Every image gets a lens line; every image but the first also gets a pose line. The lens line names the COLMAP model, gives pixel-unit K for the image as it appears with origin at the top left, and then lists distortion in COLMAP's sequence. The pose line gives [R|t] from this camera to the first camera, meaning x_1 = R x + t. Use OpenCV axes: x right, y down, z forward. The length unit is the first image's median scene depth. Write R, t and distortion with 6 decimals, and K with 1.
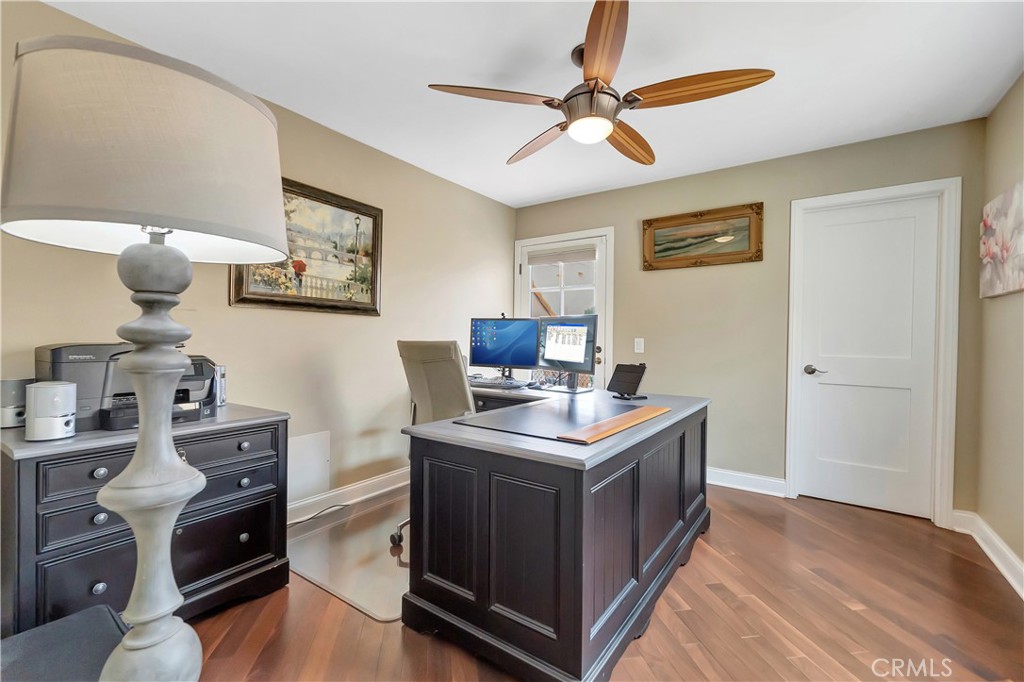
lens RADIAL K [[433.0, 0, 514.3], [0, 433.0, 341.0], [0, 0, 1]] dist [0.007037, 0.000596]
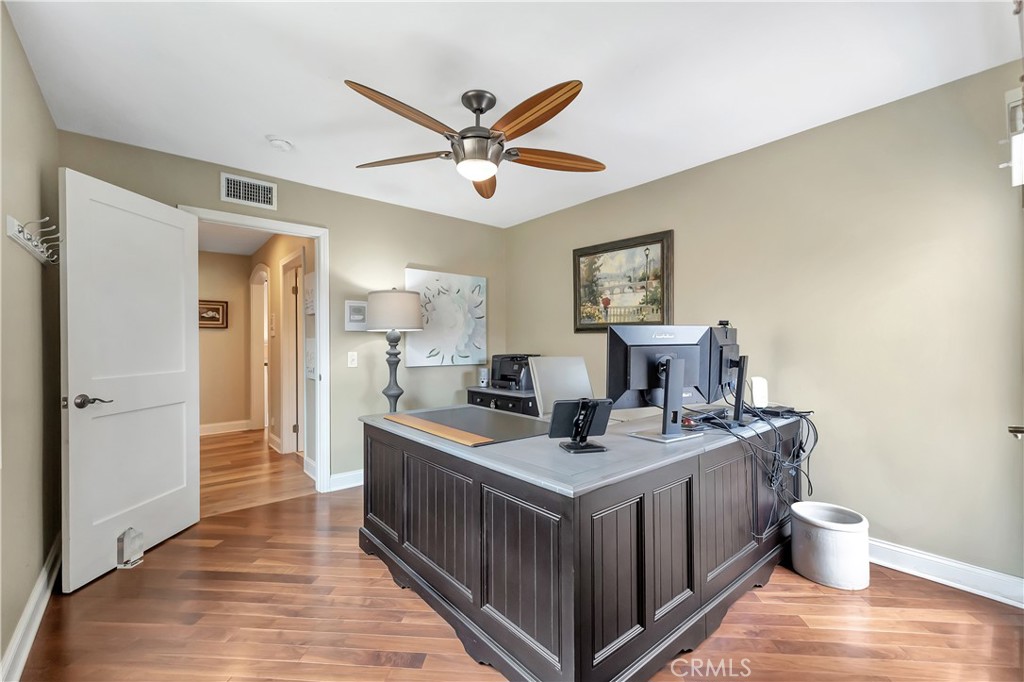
lens RADIAL K [[433.0, 0, 514.0], [0, 433.0, 341.9], [0, 0, 1]] dist [0.007037, 0.000596]
pose [[-0.254248, -0.011653, -0.967069, 0.874142], [-0.005158, 0.999930, -0.010693, -0.023515], [0.967125, 0.002269, -0.254290, 0.989498]]
